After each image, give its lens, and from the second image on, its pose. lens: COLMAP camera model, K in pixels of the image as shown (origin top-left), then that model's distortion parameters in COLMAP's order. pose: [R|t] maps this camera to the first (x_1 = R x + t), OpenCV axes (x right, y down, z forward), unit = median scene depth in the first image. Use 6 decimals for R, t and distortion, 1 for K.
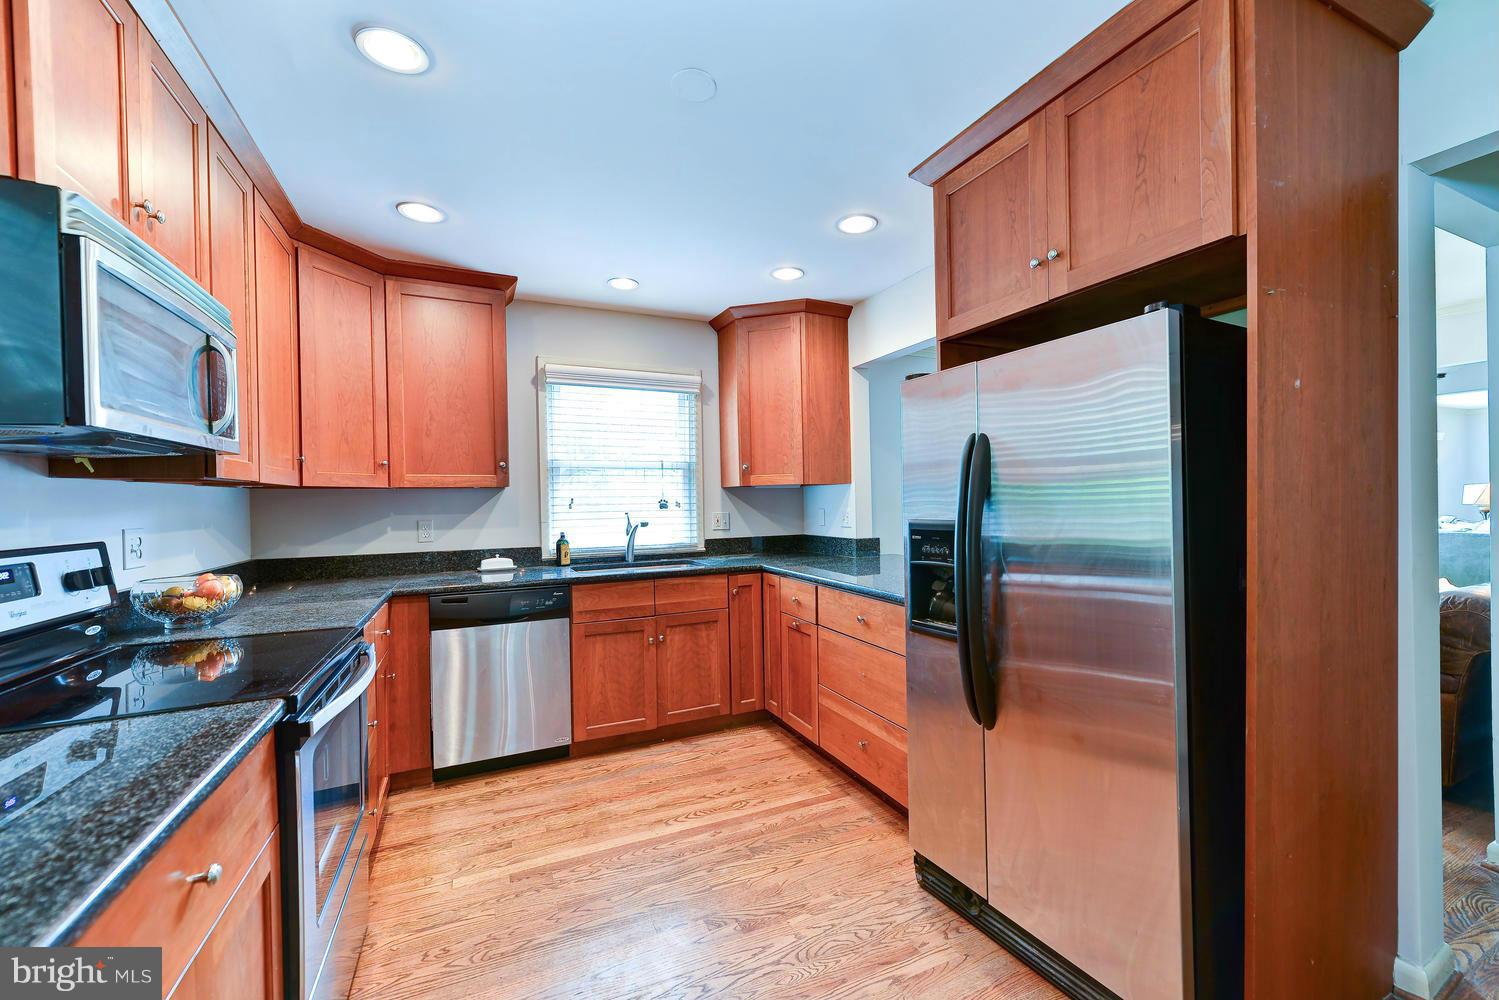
lens RADIAL K [[604.3, 0, 764.4], [0, 604.3, 505.0], [0, 0, 1]] dist [-0.000163, -0.000491]
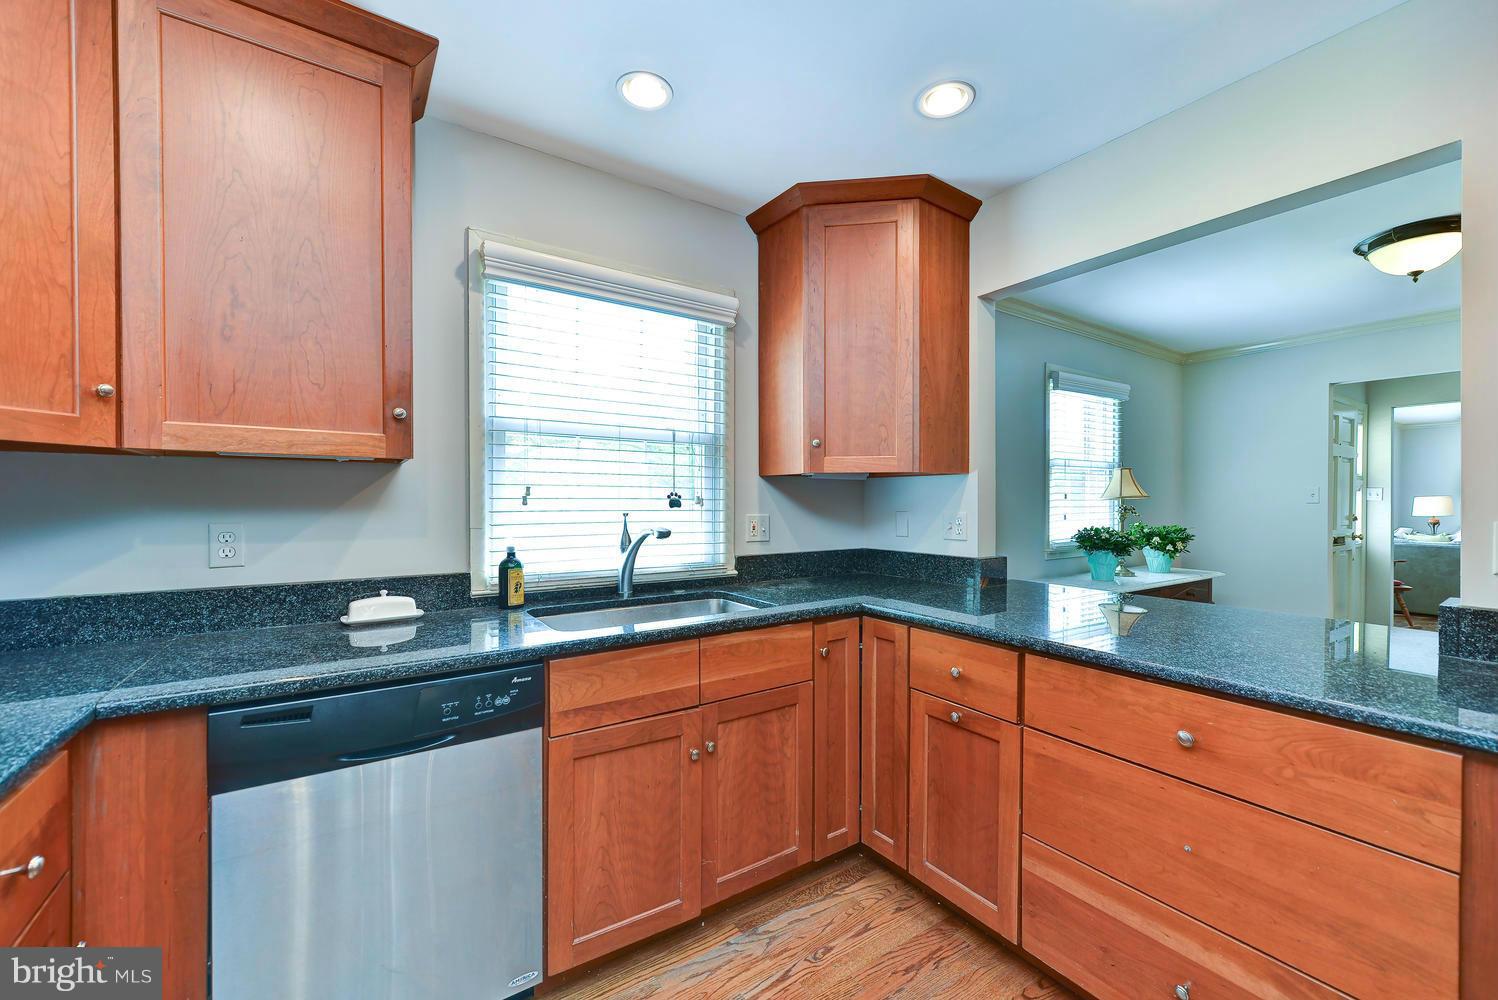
lens RADIAL K [[603.9, 0, 763.9], [0, 603.9, 505.0], [0, 0, 1]] dist [-0.000163, -0.000491]
pose [[0.987518, 0.017317, 0.156554, -0.204944], [-0.017054, 0.999850, -0.003023, 0.004697], [-0.156582, 0.000315, 0.987665, 0.442928]]
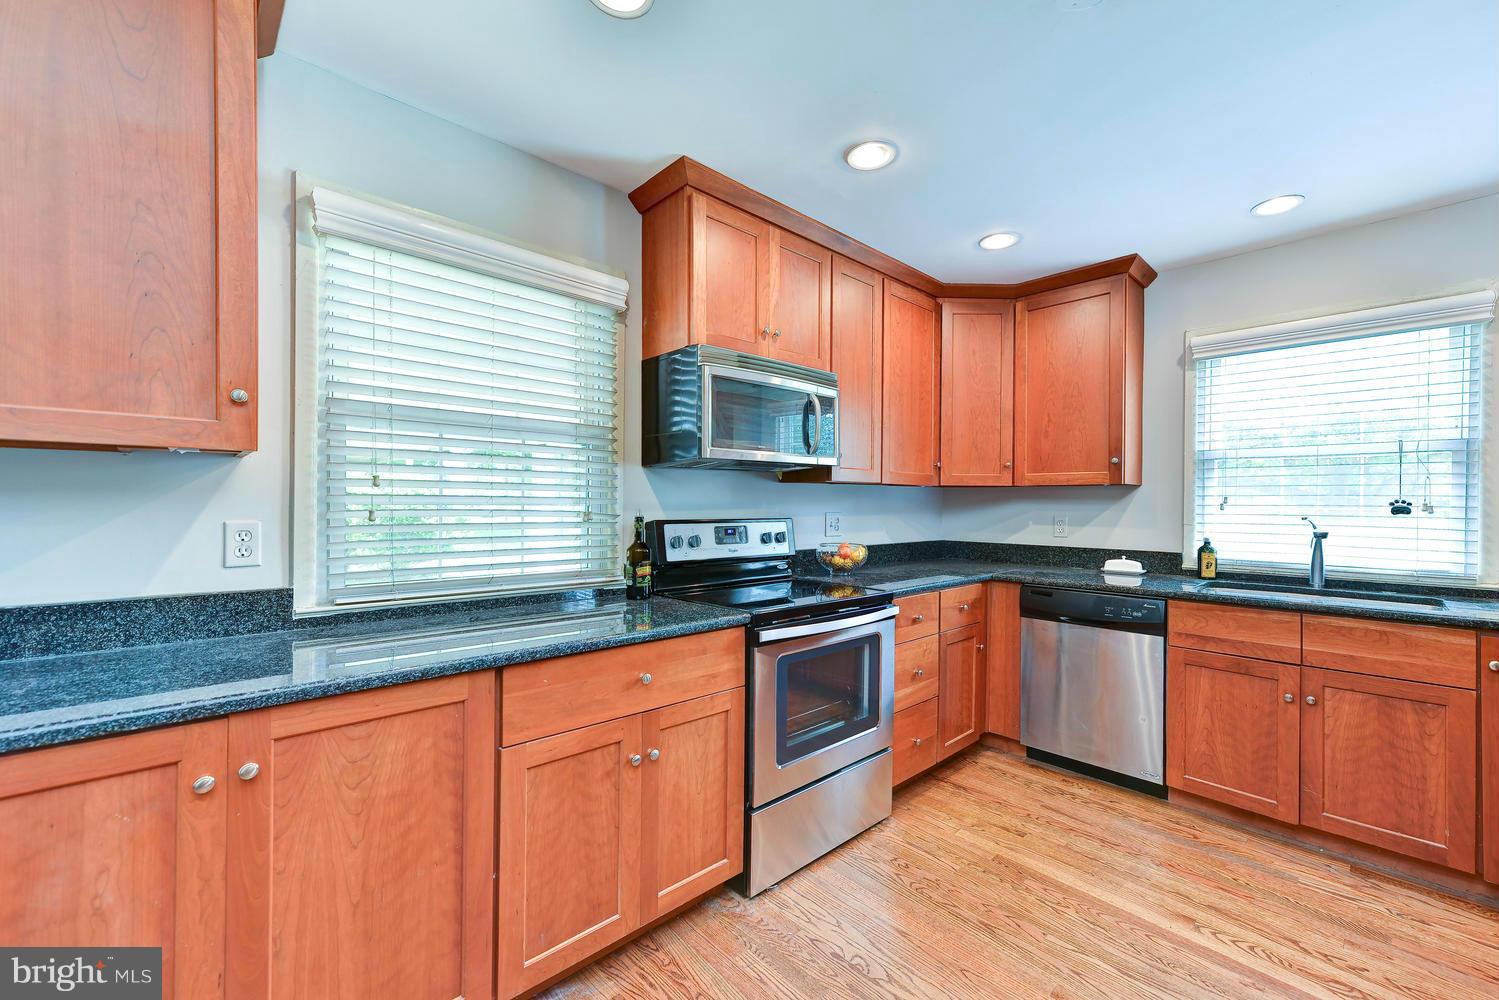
lens RADIAL K [[604.3, 0, 764.4], [0, 604.3, 505.0], [0, 0, 1]] dist [-0.000163, -0.000491]
pose [[0.304496, 0.020761, -0.952287, 0.283163], [-0.017164, 0.999720, 0.016307, -0.003073], [0.952359, 0.011380, 0.304767, 0.184991]]
